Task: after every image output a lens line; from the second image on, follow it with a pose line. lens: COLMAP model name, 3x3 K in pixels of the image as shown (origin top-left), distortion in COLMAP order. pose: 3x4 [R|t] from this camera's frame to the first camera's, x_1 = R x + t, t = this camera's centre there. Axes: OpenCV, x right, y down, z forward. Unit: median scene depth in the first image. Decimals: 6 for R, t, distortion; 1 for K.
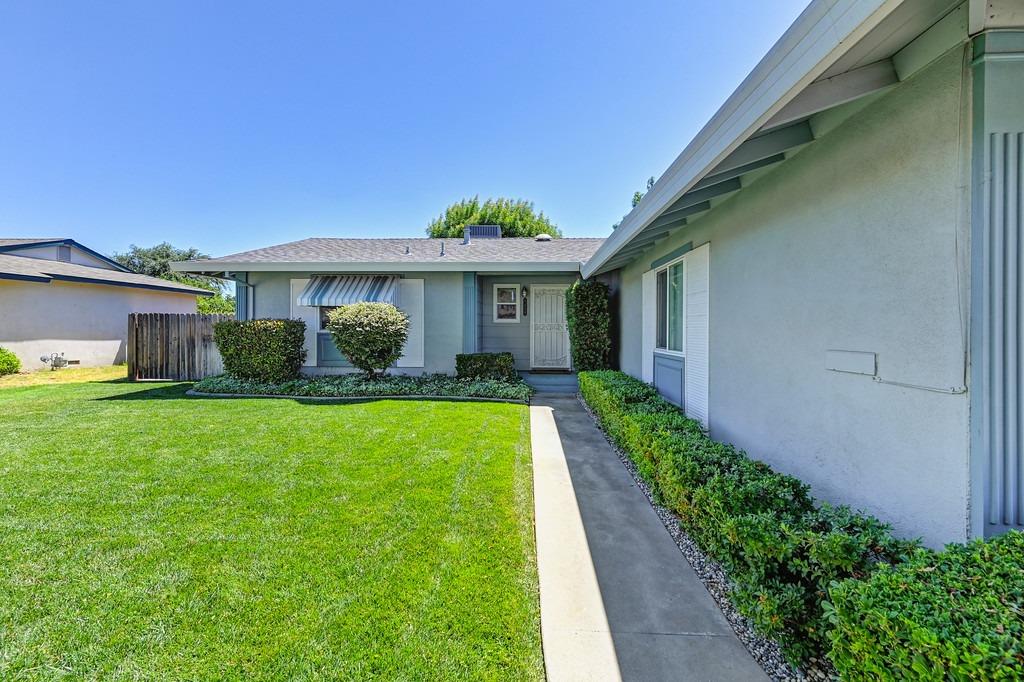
lens RADIAL K [[416.0, 0, 509.4], [0, 416.0, 331.7], [0, 0, 1]] dist [0.001223, 0.000072]
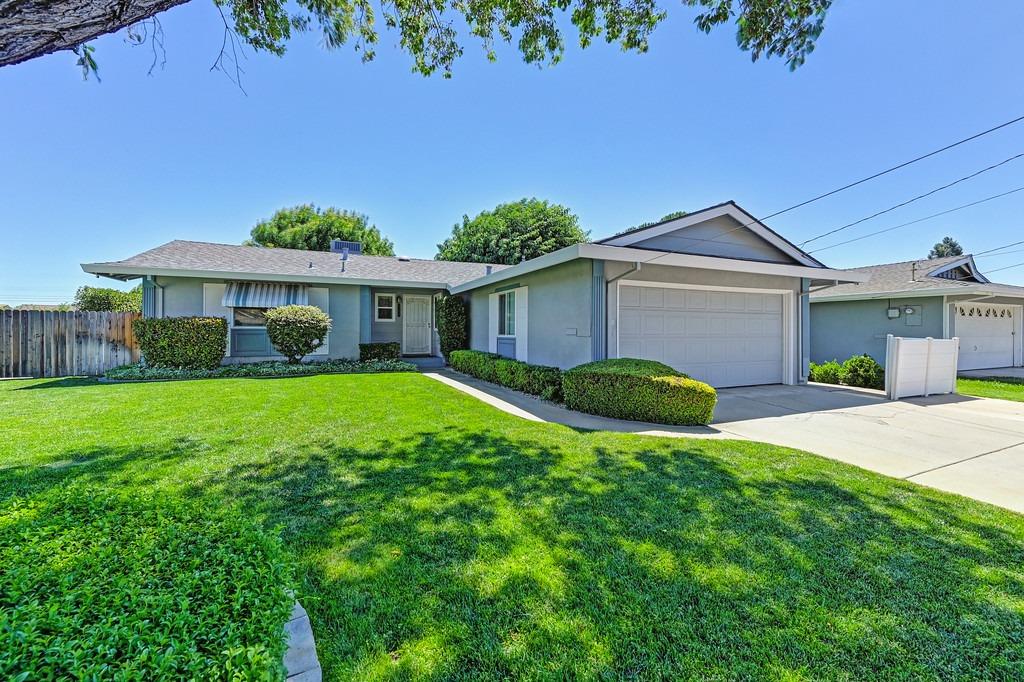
lens RADIAL K [[416.0, 0, 509.4], [0, 416.0, 331.7], [0, 0, 1]] dist [0.001223, 0.000072]
pose [[0.891907, -0.003690, 0.452204, -0.286029], [0.006027, 0.999975, -0.003727, 0.020394], [-0.452179, 0.006050, 0.891907, -0.440661]]
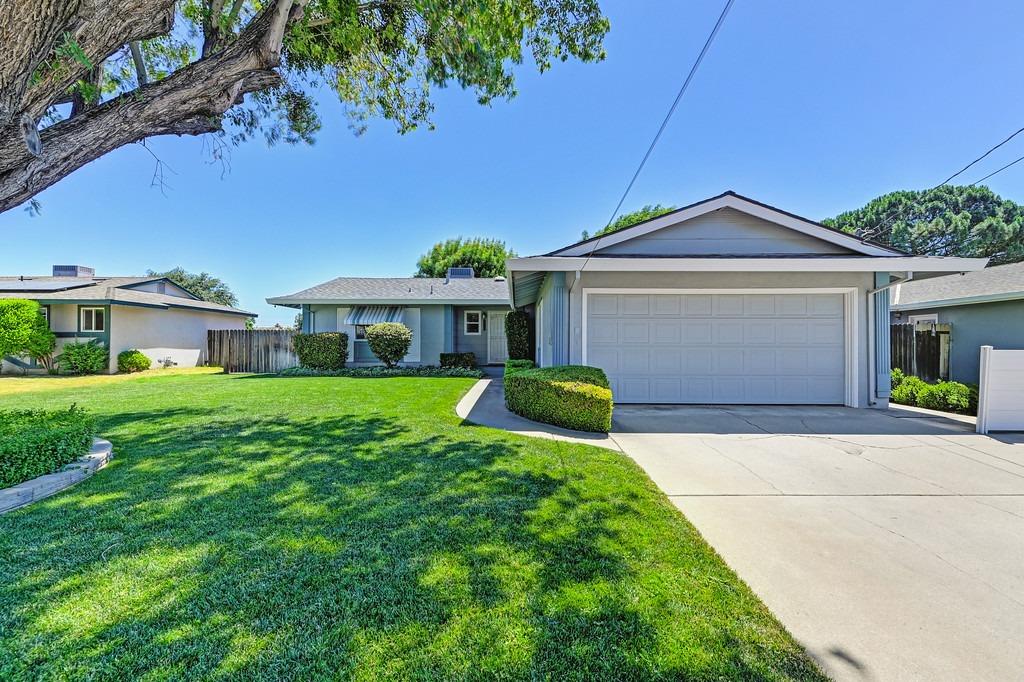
lens RADIAL K [[410.0, 0, 513.1], [0, 410.0, 344.2], [0, 0, 1]] dist [0.000682, -0.000109]
pose [[0.999289, -0.002867, 0.037585, 0.096416], [0.003365, 0.999907, -0.013188, 0.037362], [-0.037544, 0.013305, 0.999206, -0.615333]]
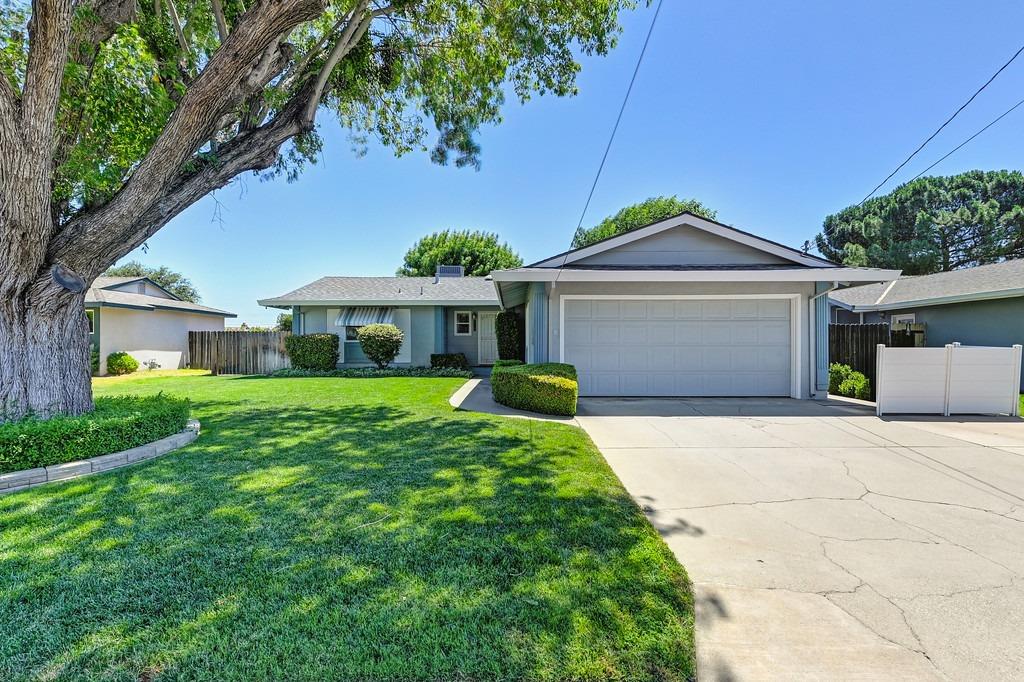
lens RADIAL K [[473.3, 0, 511.2], [0, 473.3, 352.5], [0, 0, 1]] dist [0.001015, -0.000190]
pose [[0.999097, -0.007358, 0.041845, 0.109885], [0.007243, 0.999970, 0.002893, 0.041824], [-0.041865, -0.002588, 0.999120, -0.867348]]
